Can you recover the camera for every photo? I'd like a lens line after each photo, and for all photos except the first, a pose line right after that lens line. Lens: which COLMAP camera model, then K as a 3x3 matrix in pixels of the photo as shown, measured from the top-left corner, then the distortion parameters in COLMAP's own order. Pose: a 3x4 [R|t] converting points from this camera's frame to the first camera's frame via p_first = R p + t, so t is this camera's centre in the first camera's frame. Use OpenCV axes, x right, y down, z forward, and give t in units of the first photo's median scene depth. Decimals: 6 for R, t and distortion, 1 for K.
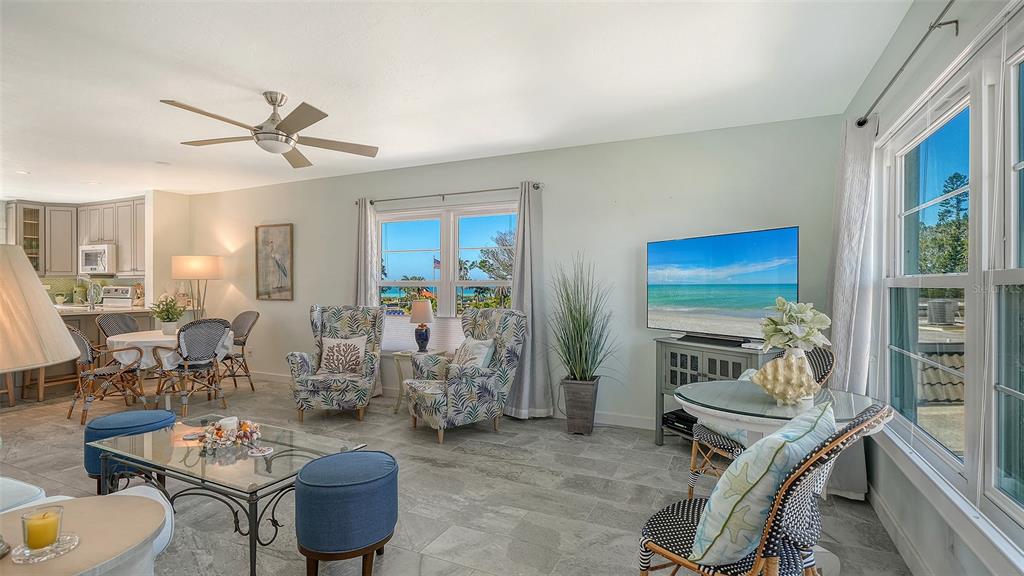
lens RADIAL K [[509.3, 0, 515.1], [0, 509.3, 294.8], [0, 0, 1]] dist [0.007483, 0.000870]
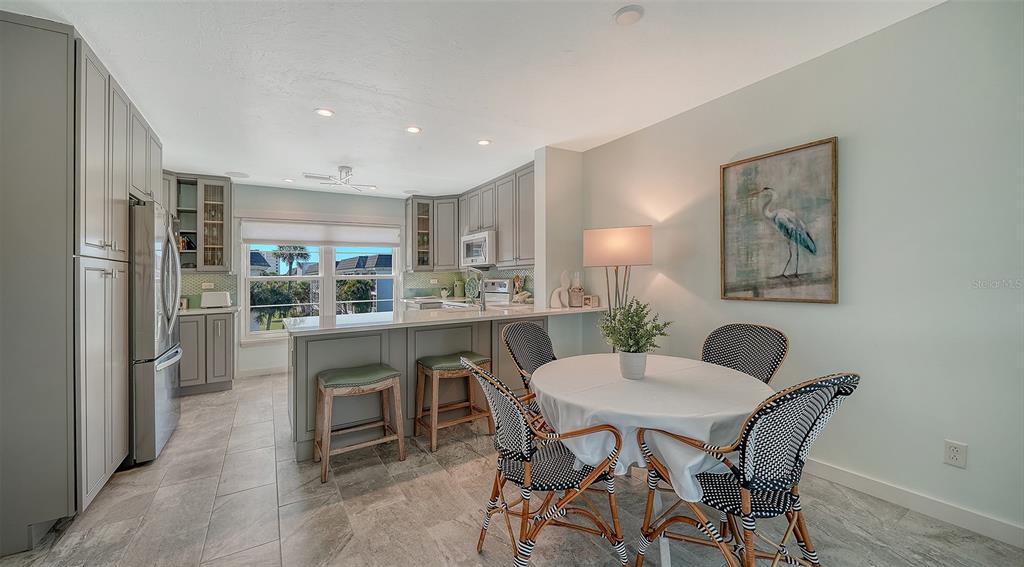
lens RADIAL K [[380.9, 0, 502.8], [0, 380.9, 258.1], [0, 0, 1]] dist [0.001544, -0.000056]
pose [[0.852401, -0.046248, -0.520840, -0.453853], [0.012615, 0.997610, -0.067937, -0.008998], [0.522737, 0.051339, 0.850947, 0.480340]]
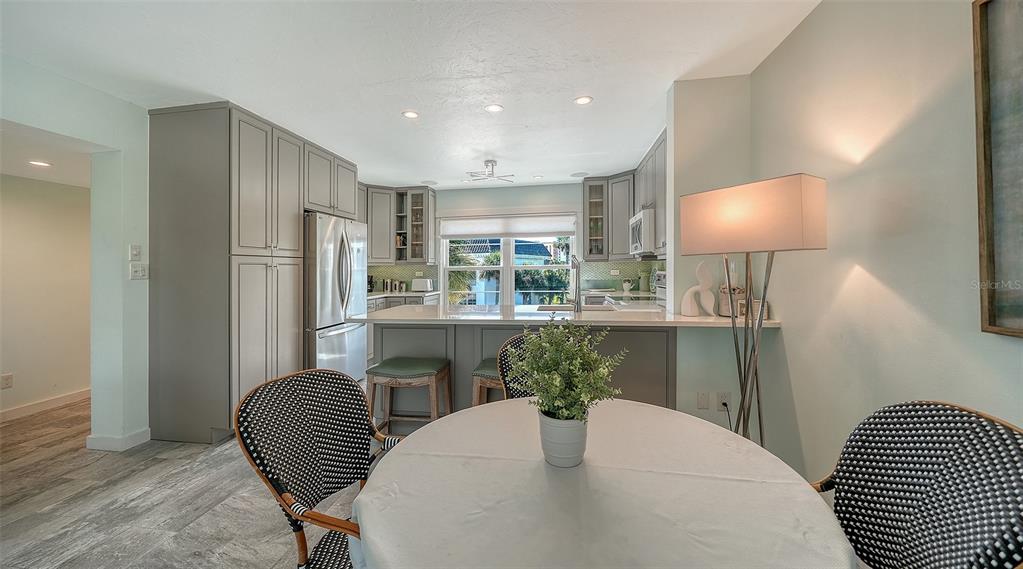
lens RADIAL K [[380.5, 0, 517.7], [0, 380.5, 258.1], [0, 0, 1]] dist [0.001544, -0.000056]
pose [[0.329107, -0.036628, -0.943582, -0.383954], [-0.002837, 0.999205, -0.039777, -0.014184], [0.944288, 0.015767, 0.328742, 0.691583]]
